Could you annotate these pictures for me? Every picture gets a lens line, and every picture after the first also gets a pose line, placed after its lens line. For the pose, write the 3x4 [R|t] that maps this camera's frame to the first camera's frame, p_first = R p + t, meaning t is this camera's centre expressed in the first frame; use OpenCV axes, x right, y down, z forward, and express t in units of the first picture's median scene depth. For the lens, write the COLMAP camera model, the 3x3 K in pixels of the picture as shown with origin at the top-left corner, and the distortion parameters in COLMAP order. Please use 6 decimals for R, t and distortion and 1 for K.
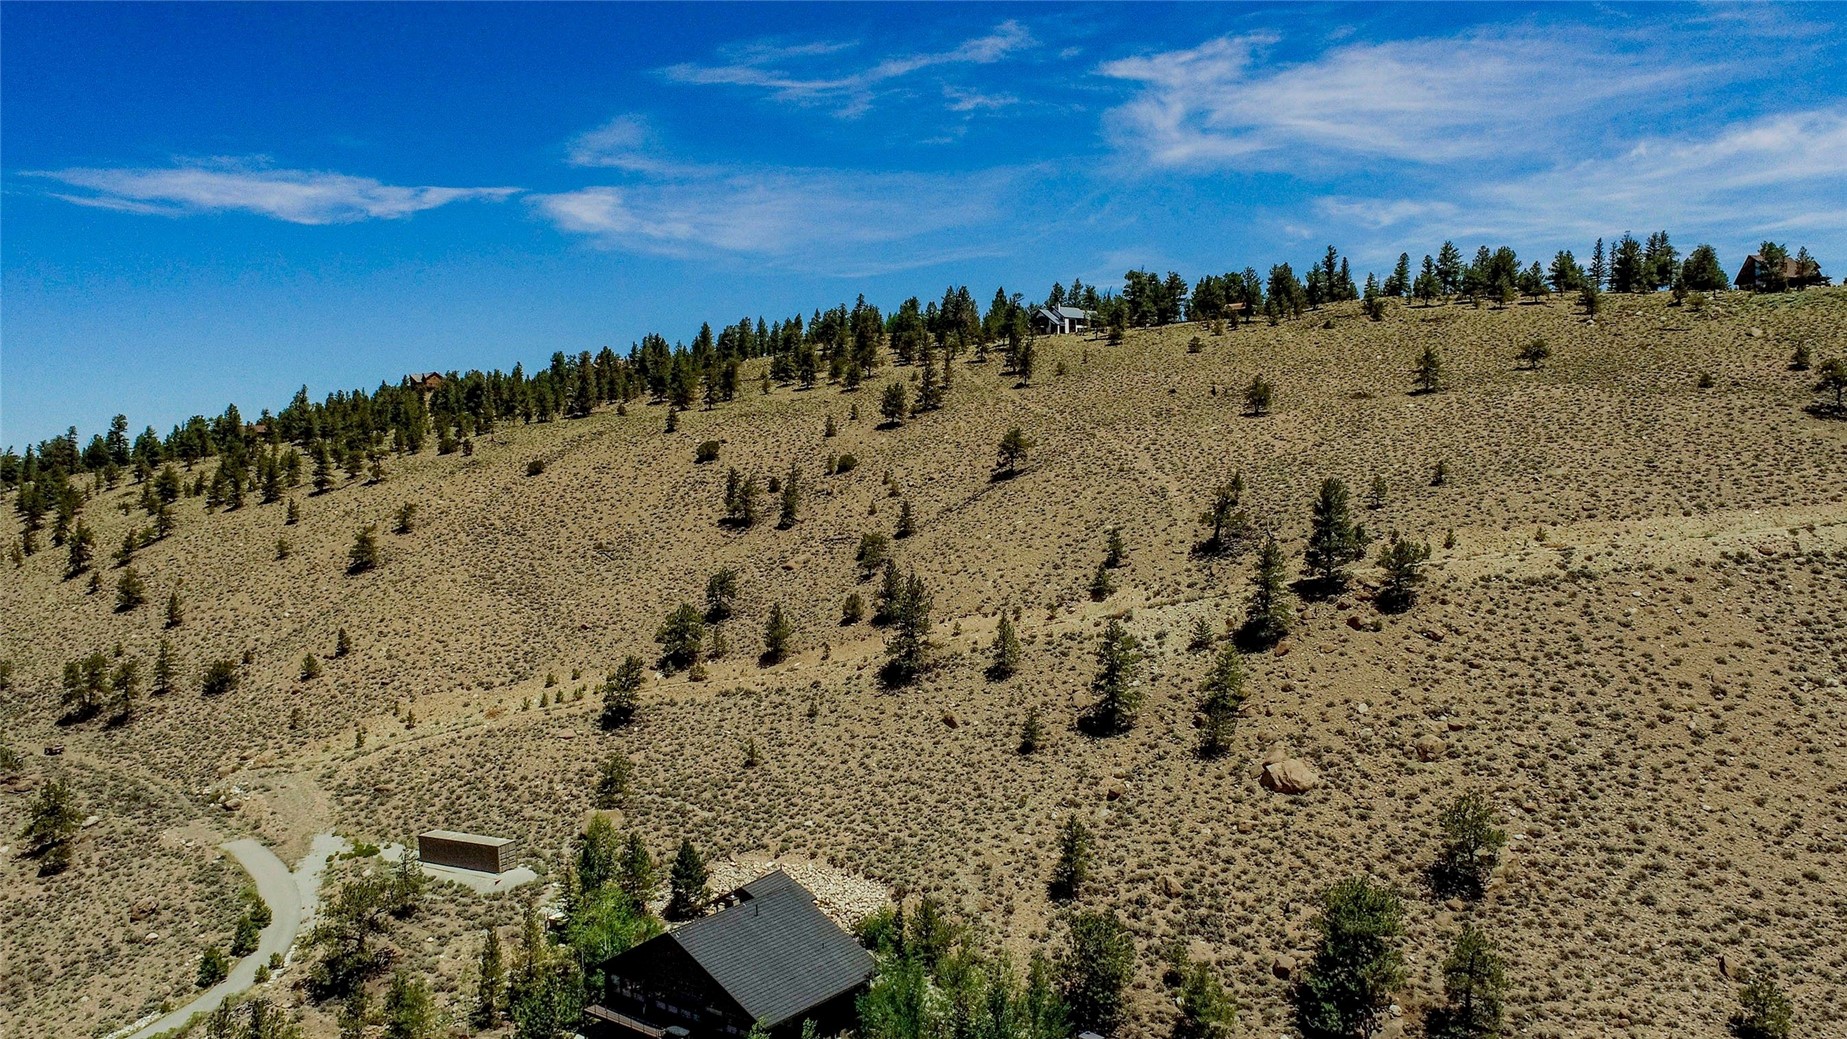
lens RADIAL K [[1316.3, 0, 920.4], [0, 1316.3, 523.2], [0, 0, 1]] dist [-0.013113, 0.006045]
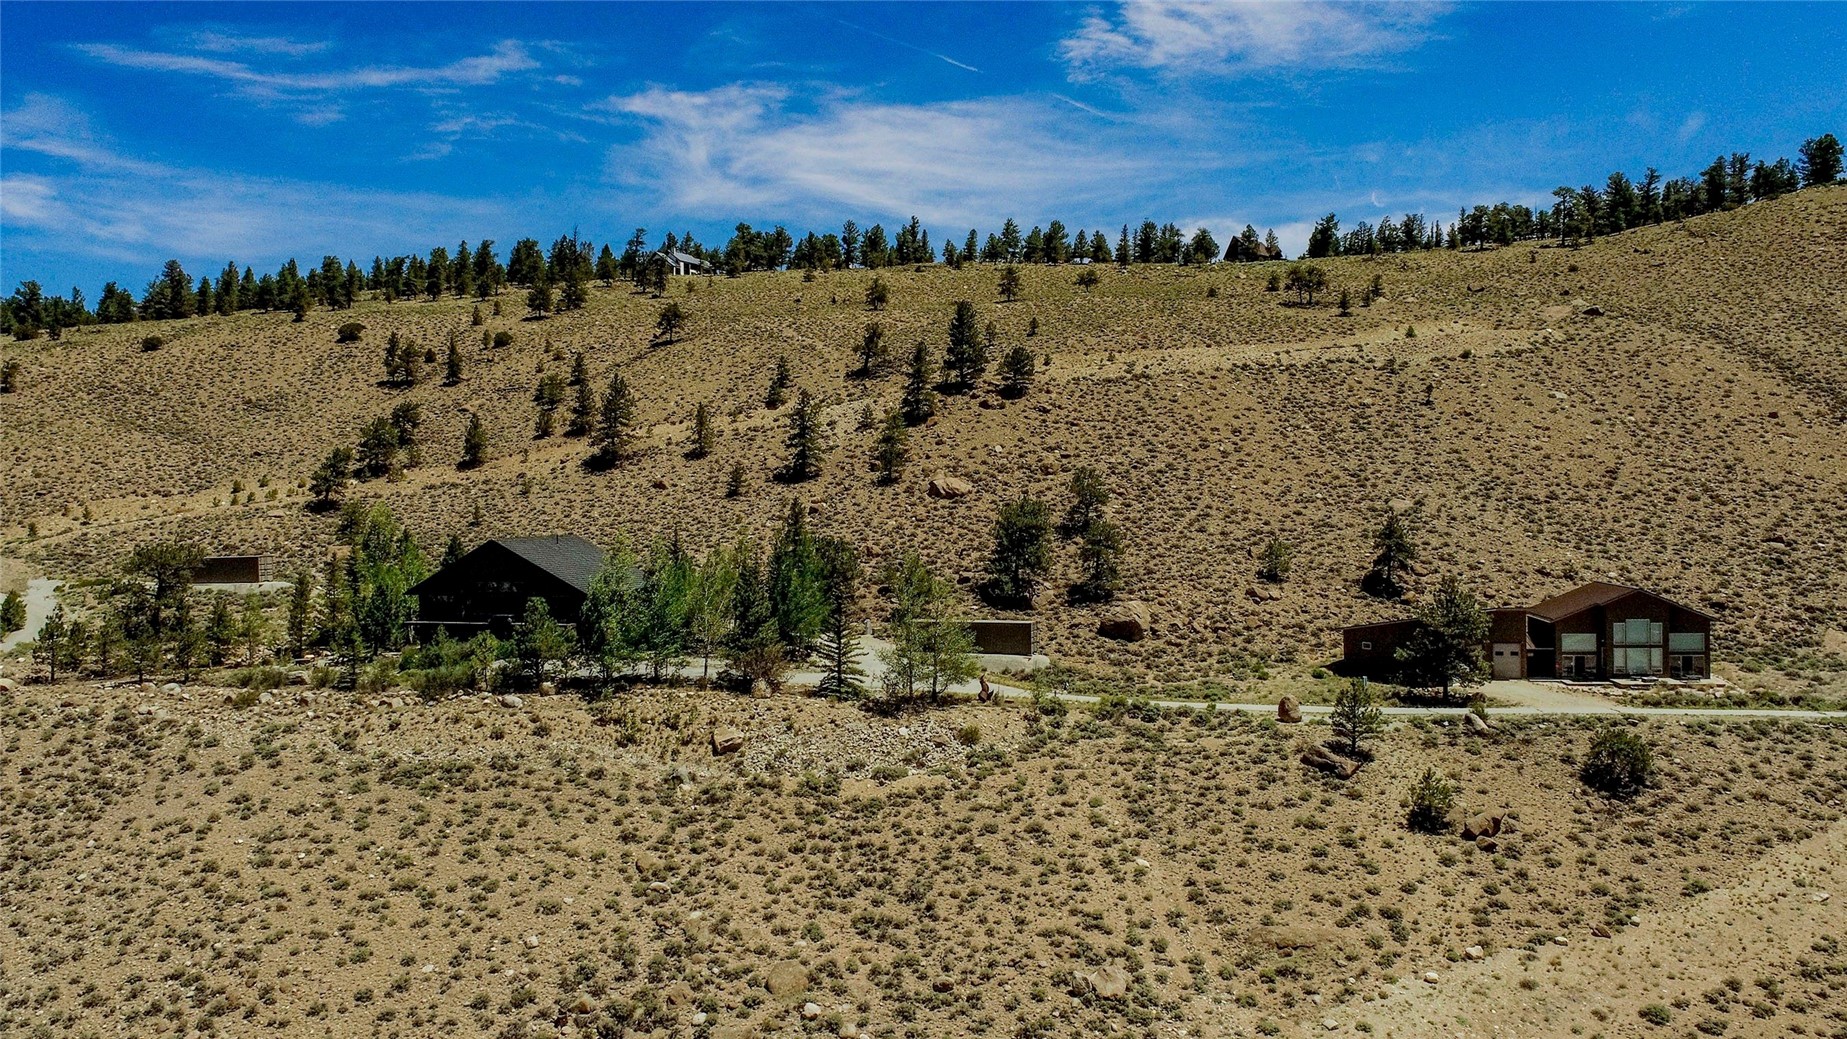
lens RADIAL K [[1316.3, 0, 920.4], [0, 1316.3, 523.2], [0, 0, 1]] dist [-0.013113, 0.006045]
pose [[0.941980, 0.013261, 0.335407, -0.159321], [-0.002226, 0.999444, -0.033263, 0.235978], [-0.335662, 0.030586, 0.941486, -0.185898]]
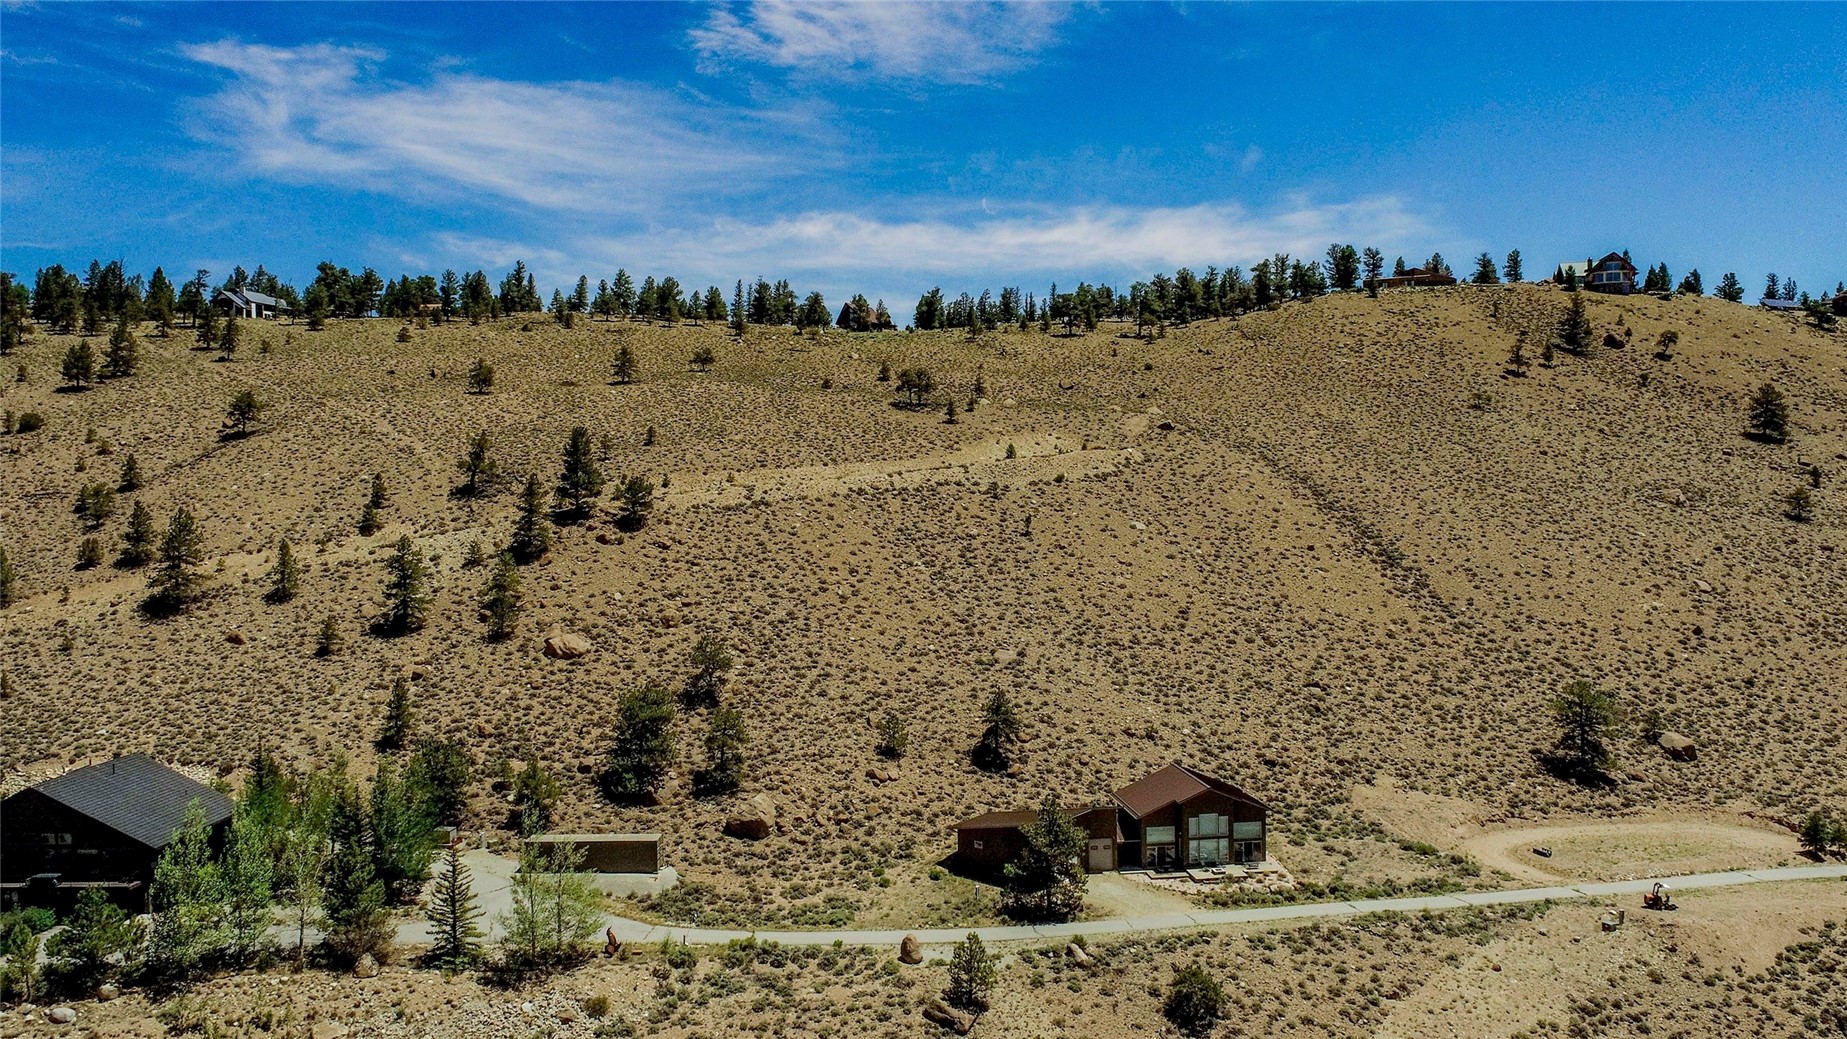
lens RADIAL K [[1316.3, 0, 920.4], [0, 1316.3, 523.2], [0, 0, 1]] dist [-0.013113, 0.006045]
pose [[0.805298, 0.003531, 0.592859, -0.169089], [0.012989, 0.999637, -0.023597, 0.094723], [-0.592727, 0.026703, 0.804960, -0.189099]]
